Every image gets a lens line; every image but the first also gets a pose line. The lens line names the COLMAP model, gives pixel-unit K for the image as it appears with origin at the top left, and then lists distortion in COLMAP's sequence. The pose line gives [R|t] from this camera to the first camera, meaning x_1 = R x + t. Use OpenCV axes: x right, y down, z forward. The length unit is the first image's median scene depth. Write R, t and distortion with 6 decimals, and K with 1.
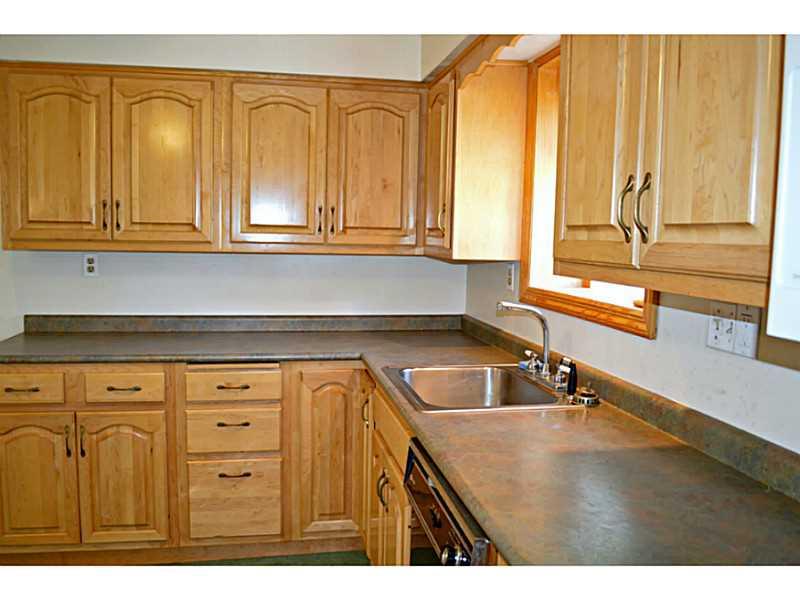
lens RADIAL K [[637.2, 0, 400.0], [0, 637.2, 300.0], [0, 0, 1]] dist [-0.096933, 0.002485]
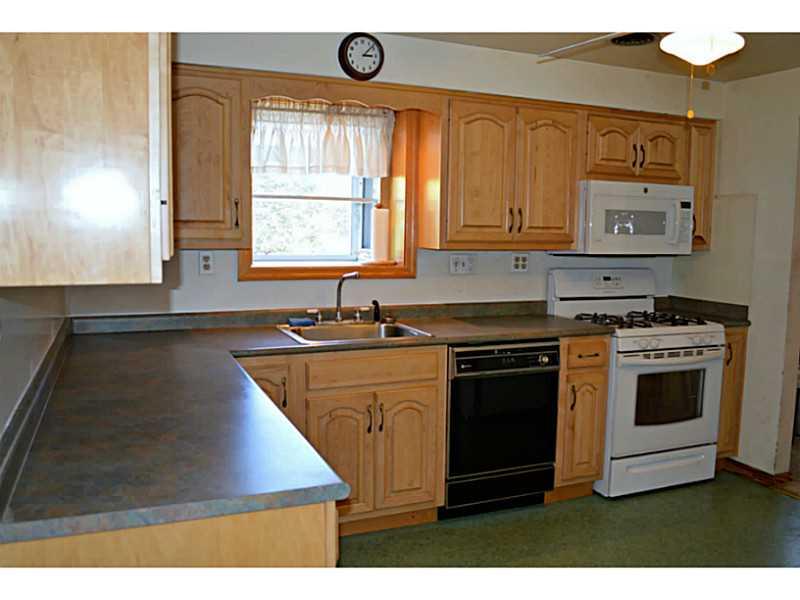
lens RADIAL K [[637.2, 0, 400.0], [0, 637.2, 300.0], [0, 0, 1]] dist [-0.096933, 0.002485]
pose [[0.983581, -0.027921, 0.178292, -0.371225], [0.025827, 0.999568, 0.014059, -0.000956], [-0.178607, -0.009223, 0.983877, -0.078366]]
